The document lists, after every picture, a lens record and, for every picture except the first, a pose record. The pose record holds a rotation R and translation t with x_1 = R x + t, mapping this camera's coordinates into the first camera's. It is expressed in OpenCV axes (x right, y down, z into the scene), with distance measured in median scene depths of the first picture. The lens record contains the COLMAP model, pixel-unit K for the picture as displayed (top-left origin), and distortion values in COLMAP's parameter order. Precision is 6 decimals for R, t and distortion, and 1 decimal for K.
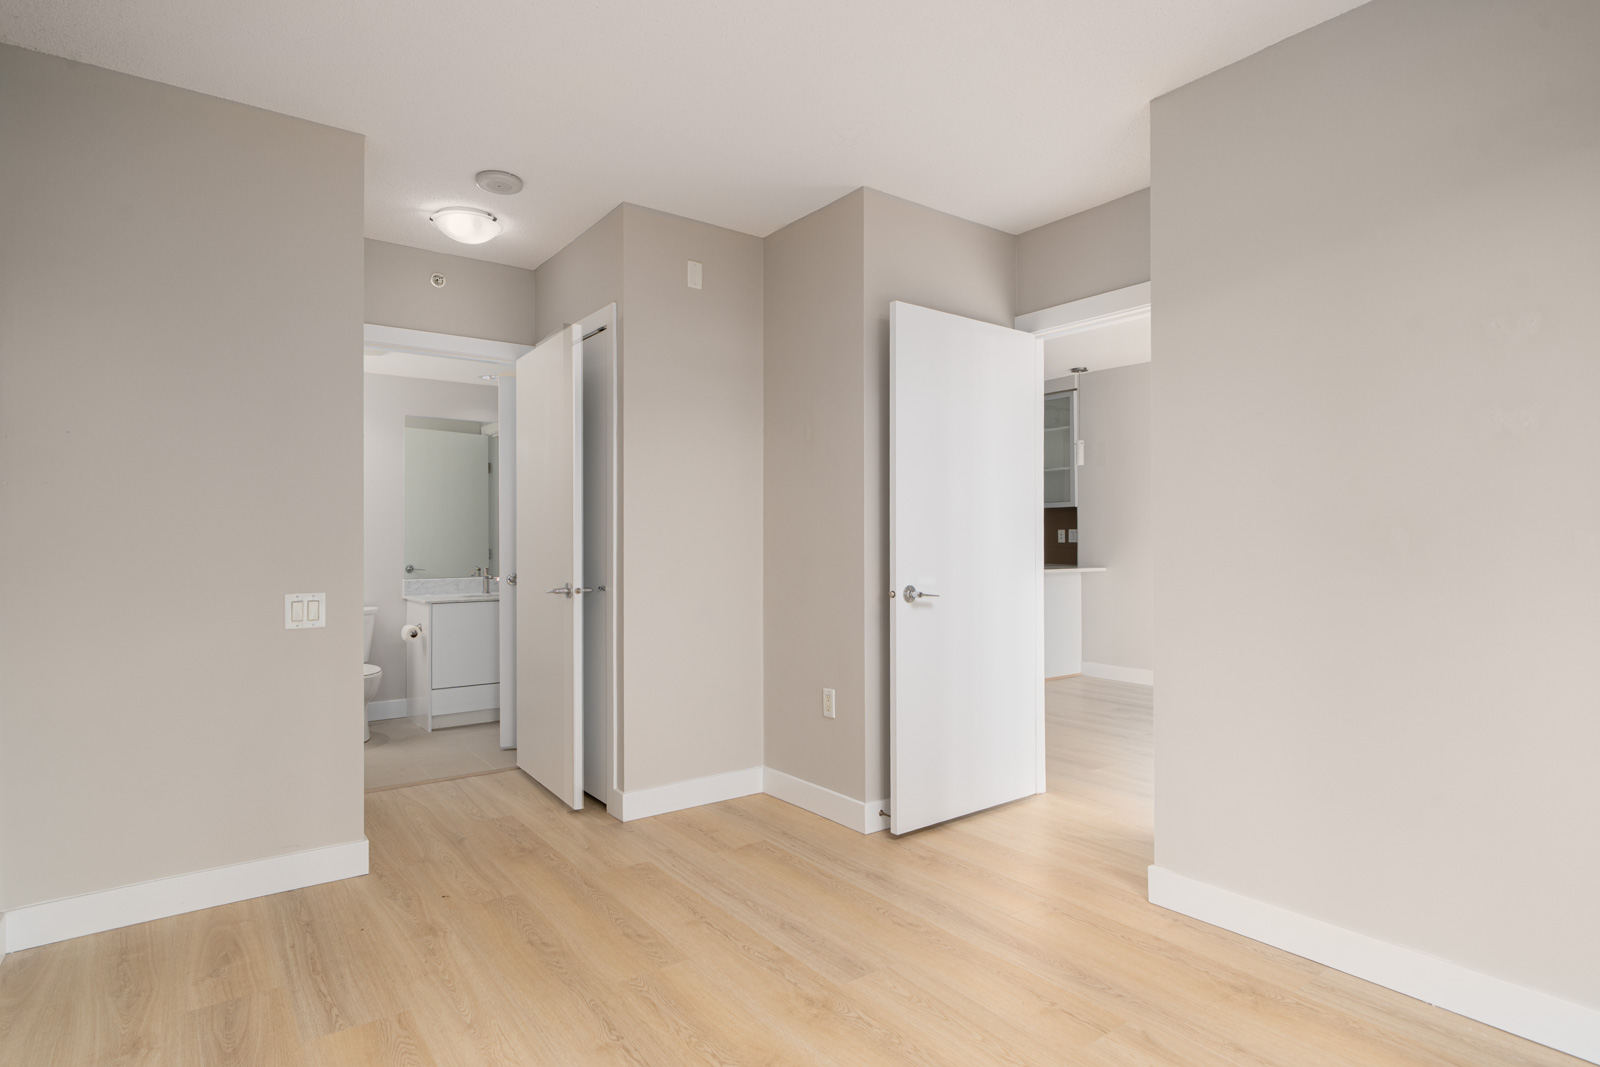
lens RADIAL K [[826.0, 0, 802.1], [0, 826.0, 531.2], [0, 0, 1]] dist [-0.000056, 0.002430]
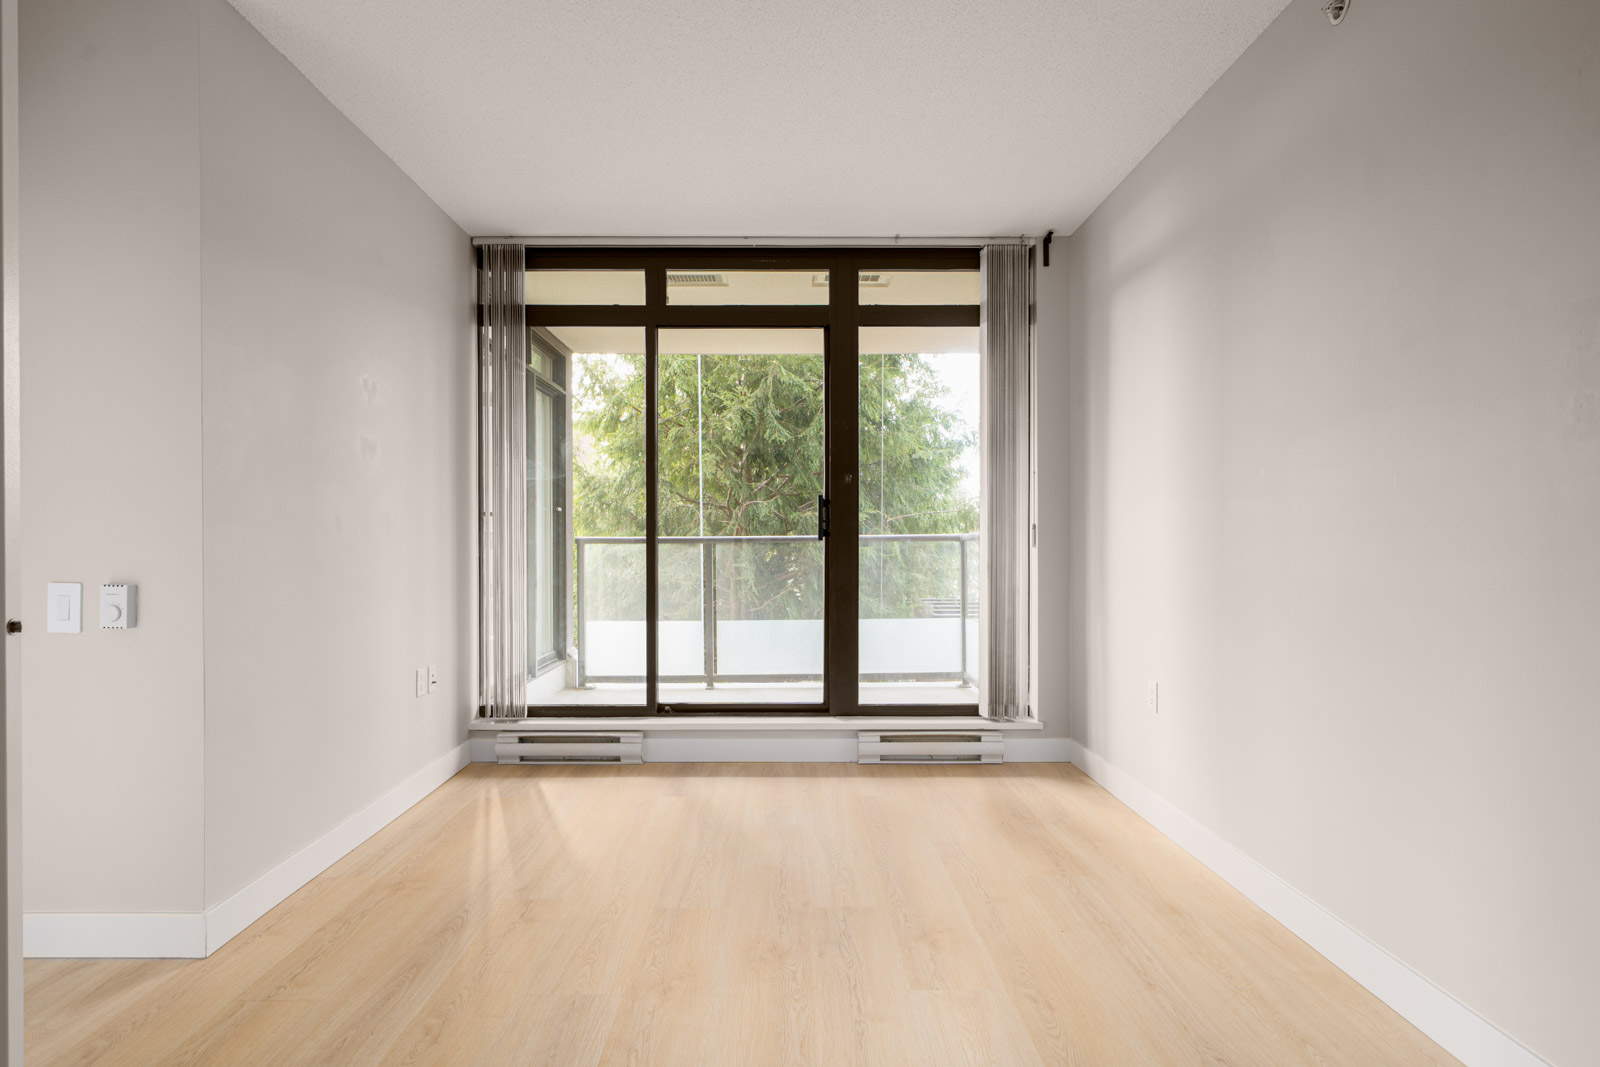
lens RADIAL K [[826.0, 0, 799.2], [0, 826.0, 540.4], [0, 0, 1]] dist [-0.000056, 0.002430]
pose [[-0.803848, 0.018747, 0.594539, -0.655626], [0.013585, 0.999821, -0.013159, 0.072954], [-0.594679, -0.002501, -0.803959, 1.605636]]
